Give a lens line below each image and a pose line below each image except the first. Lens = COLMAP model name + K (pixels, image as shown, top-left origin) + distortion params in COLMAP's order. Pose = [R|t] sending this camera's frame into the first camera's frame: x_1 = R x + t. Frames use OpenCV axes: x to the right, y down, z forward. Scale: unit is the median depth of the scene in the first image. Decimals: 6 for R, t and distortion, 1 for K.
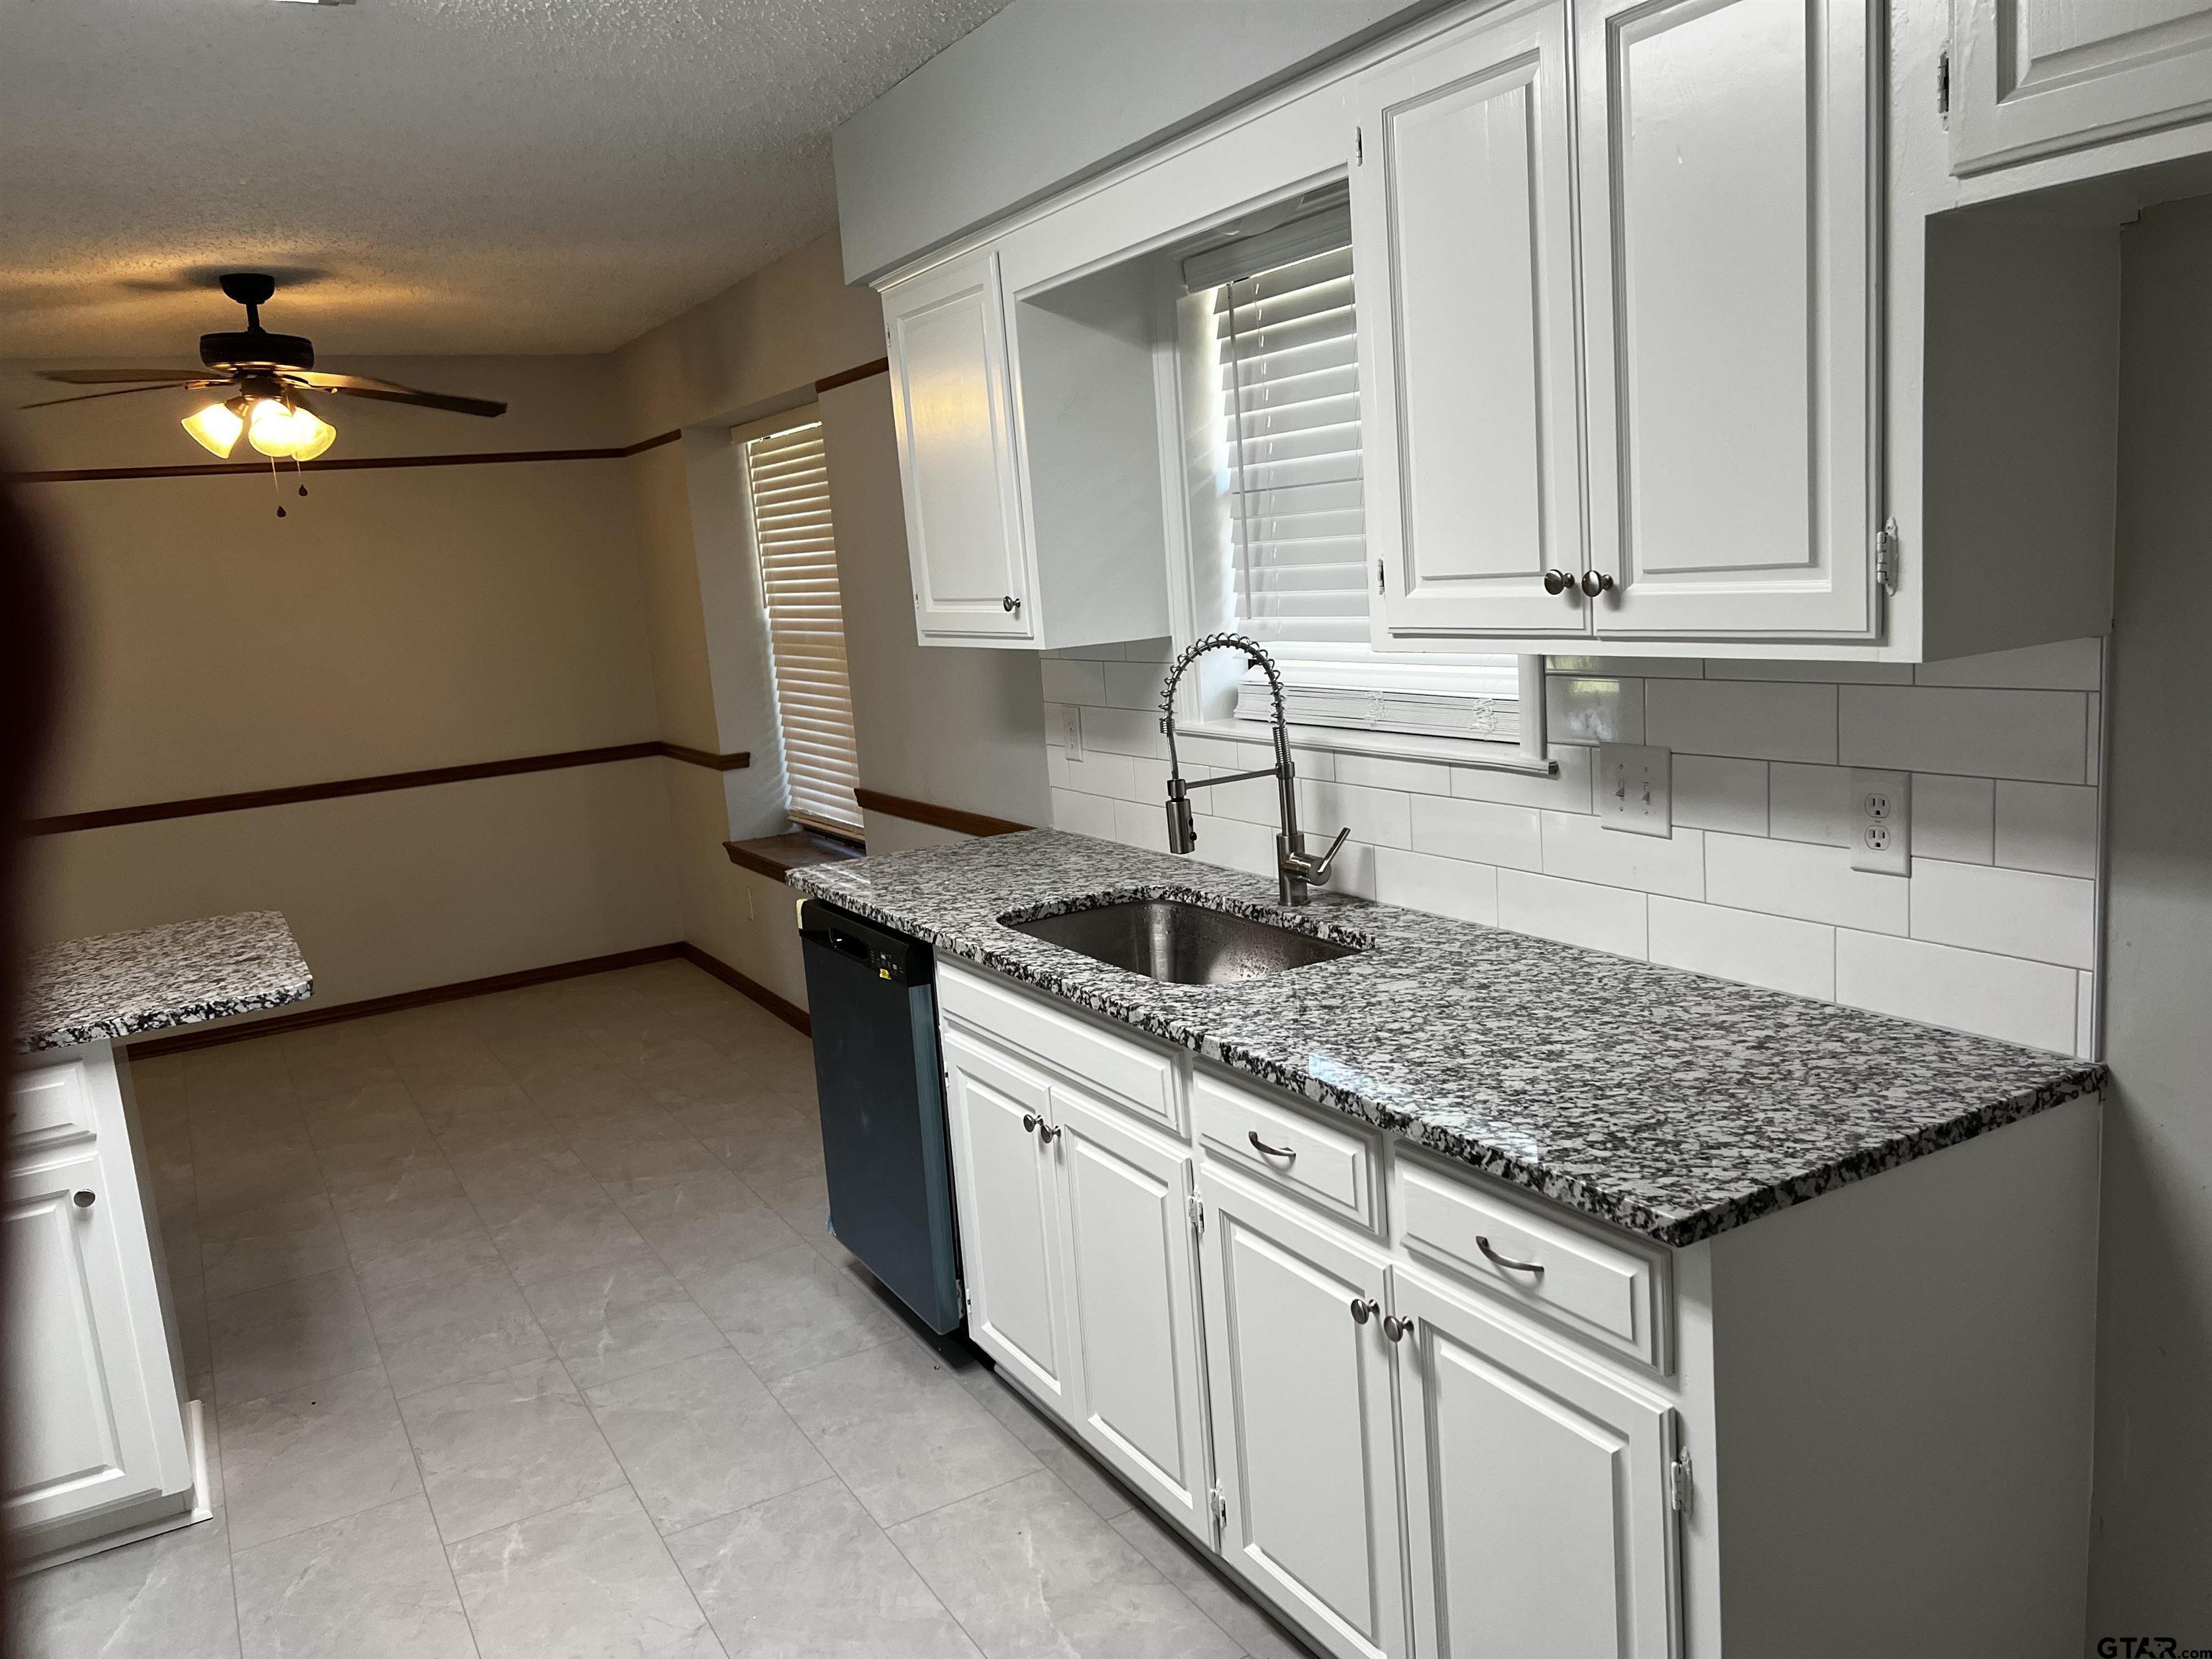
lens RADIAL K [[1662.5, 0, 1117.9], [0, 1662.5, 836.6], [0, 0, 1]] dist [0.071722, -0.082584]
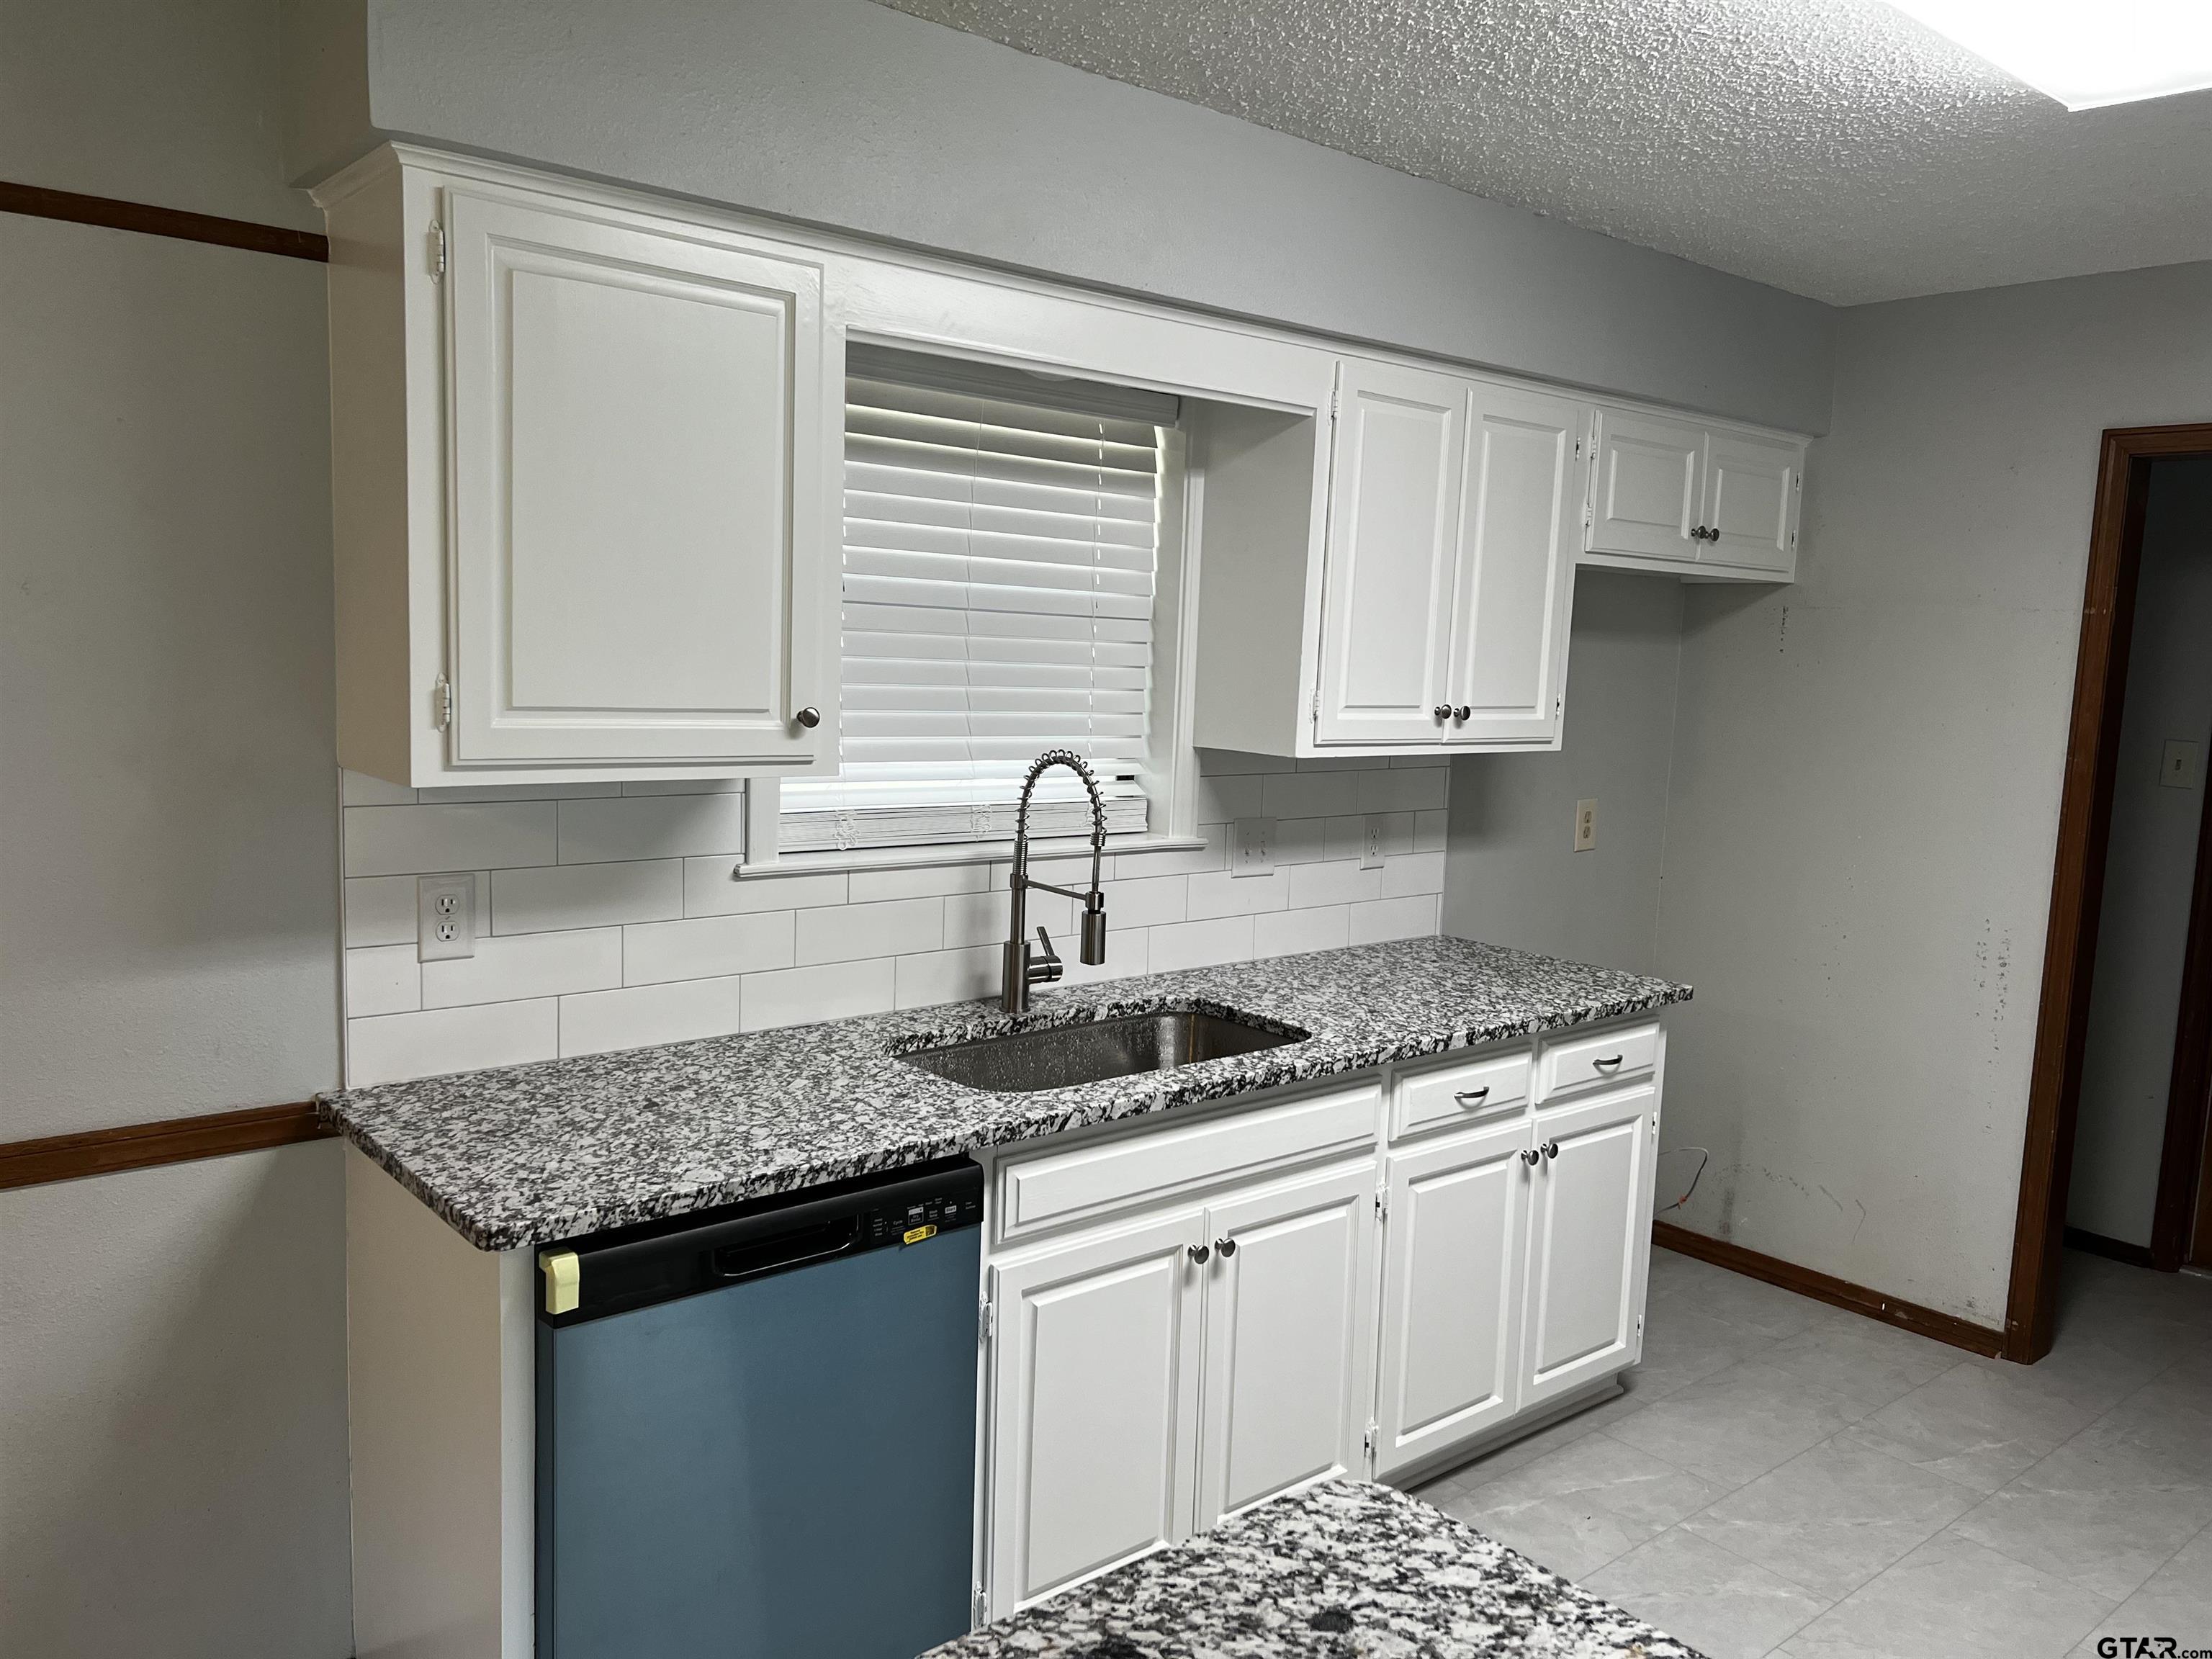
lens RADIAL K [[1662.5, 0, 1117.9], [0, 1662.5, 836.6], [0, 0, 1]] dist [0.071722, -0.082584]
pose [[-0.180327, -0.051279, 0.982269, -1.022402], [0.140839, 0.987004, 0.077382, -0.153628], [-0.973471, 0.152296, -0.170761, 1.223517]]
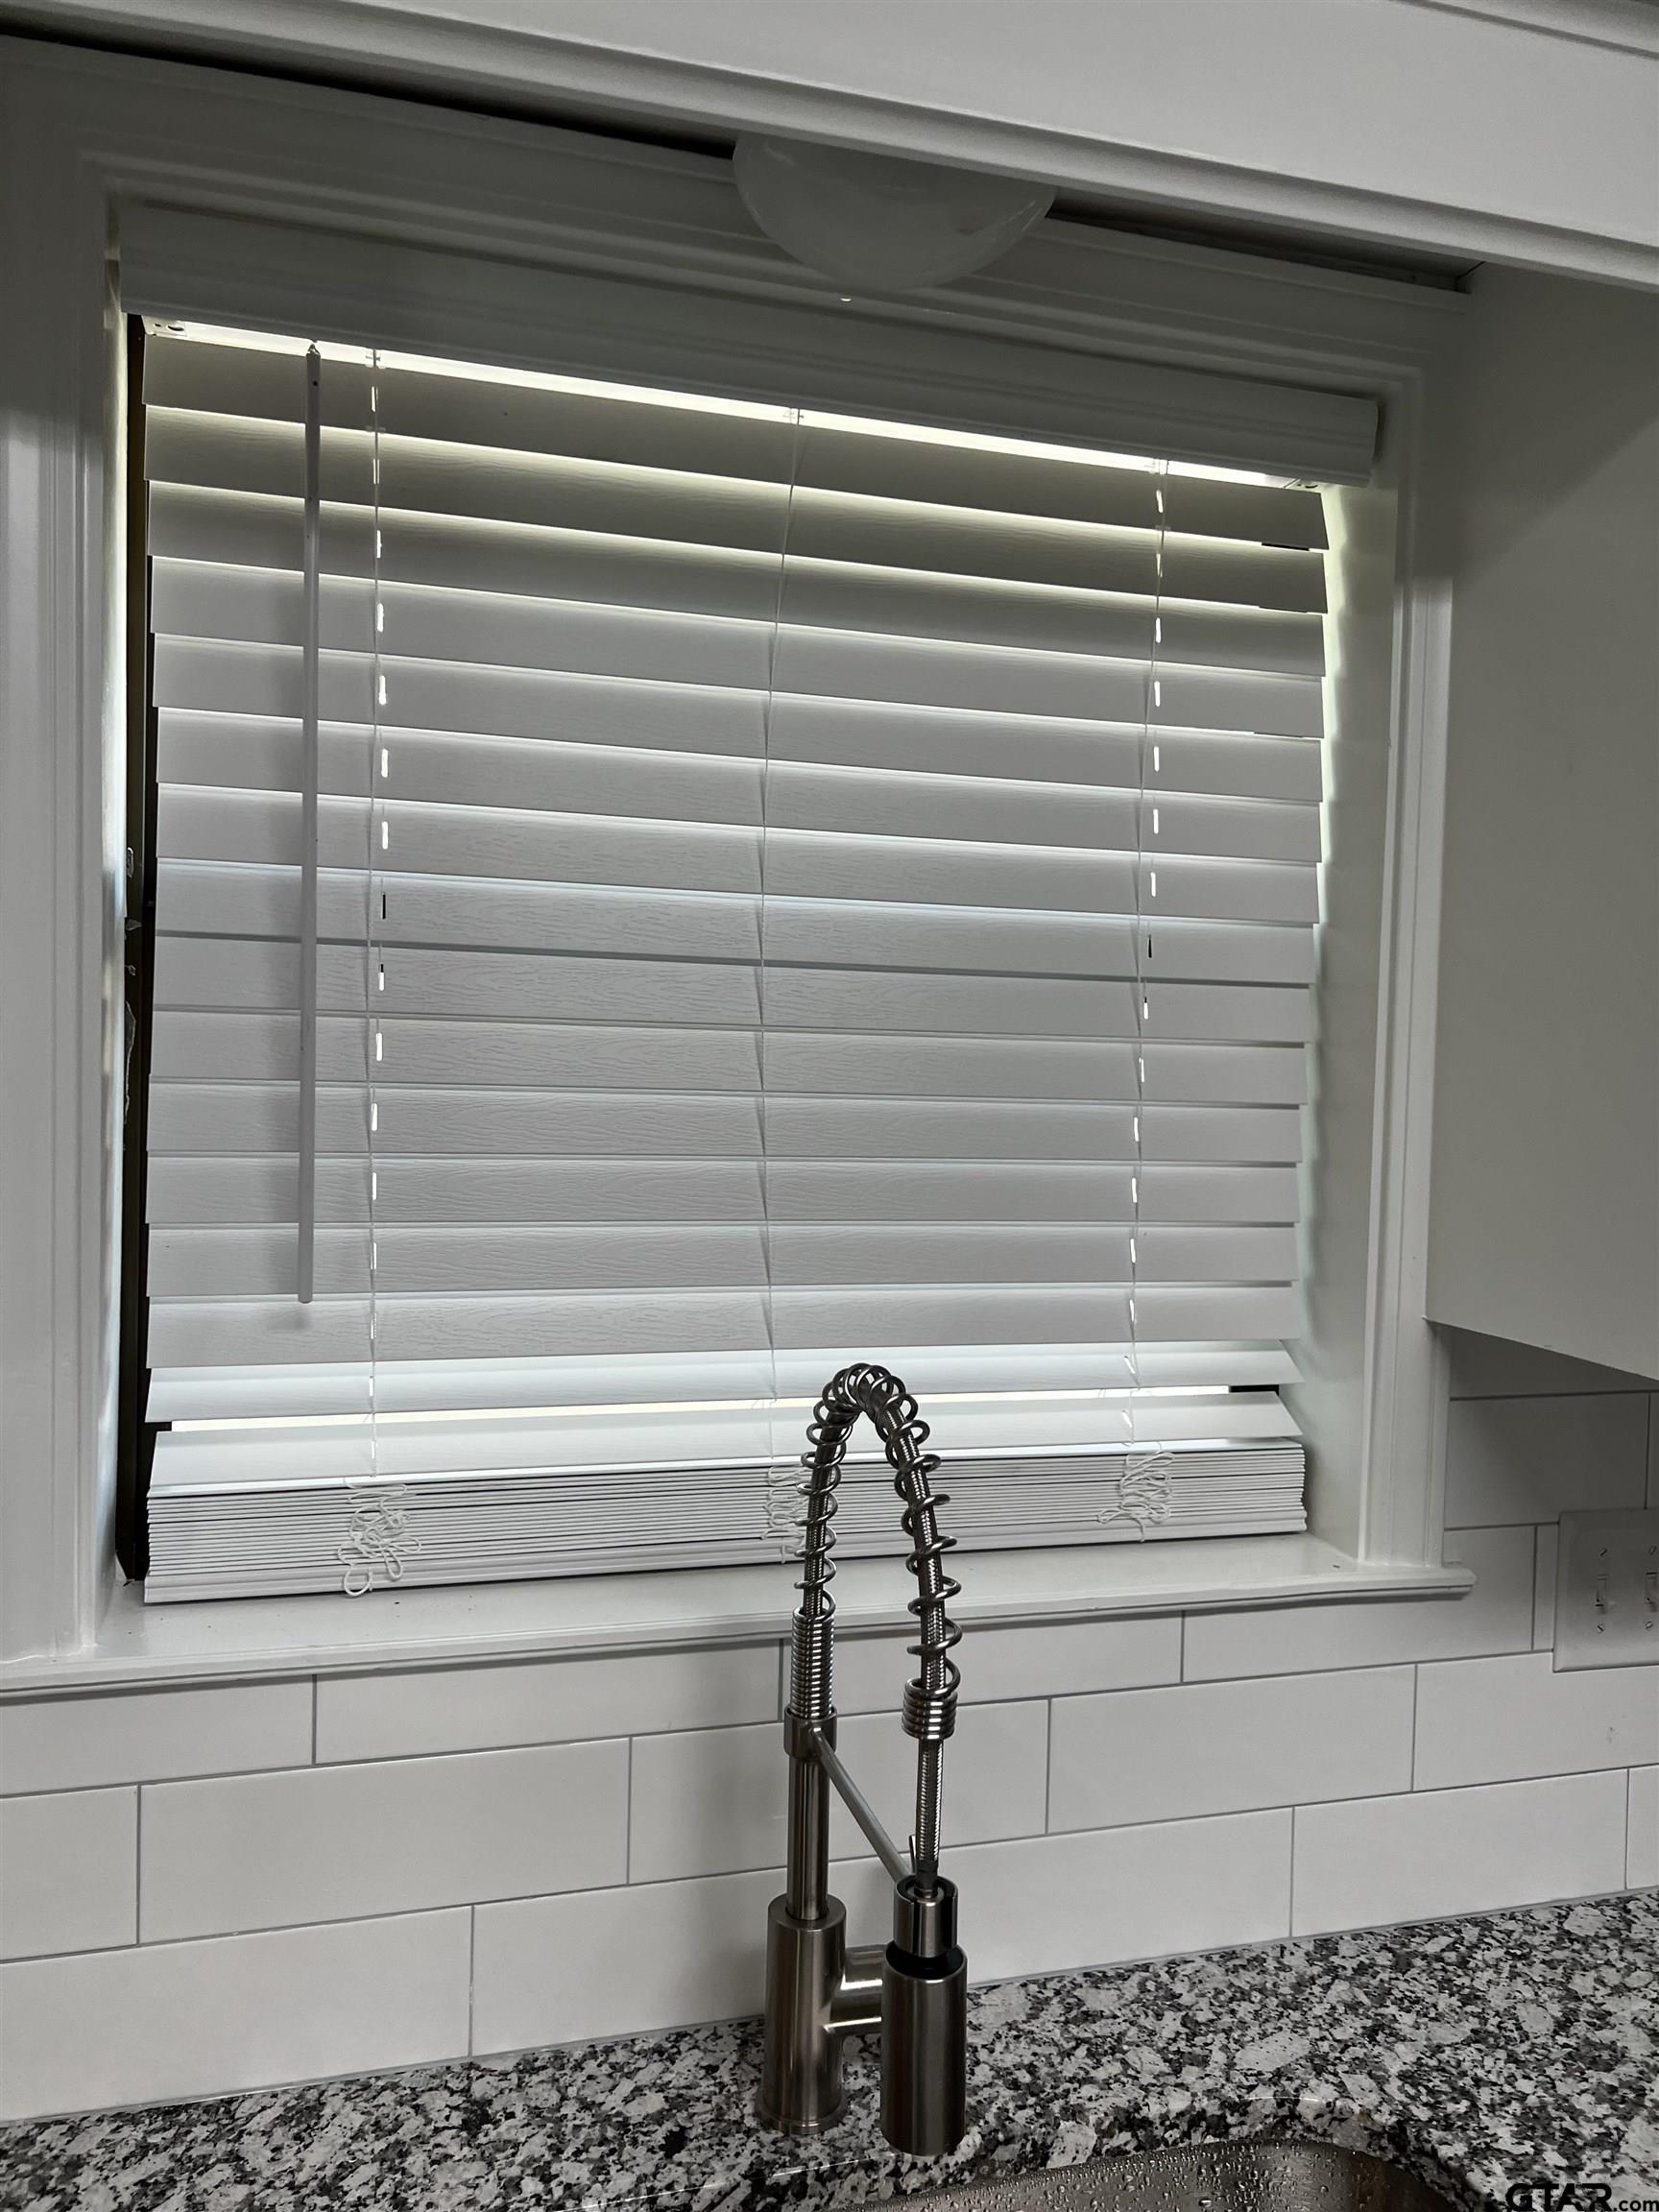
lens RADIAL K [[1662.5, 0, 838.5], [0, 1662.5, 1117.4], [0, 0, 1]] dist [0.071722, -0.082584]
pose [[0.235039, 0.040496, 0.971142, -0.279110], [0.123443, 0.989798, -0.071150, -0.158493], [-0.964115, 0.136604, 0.227642, 0.983078]]
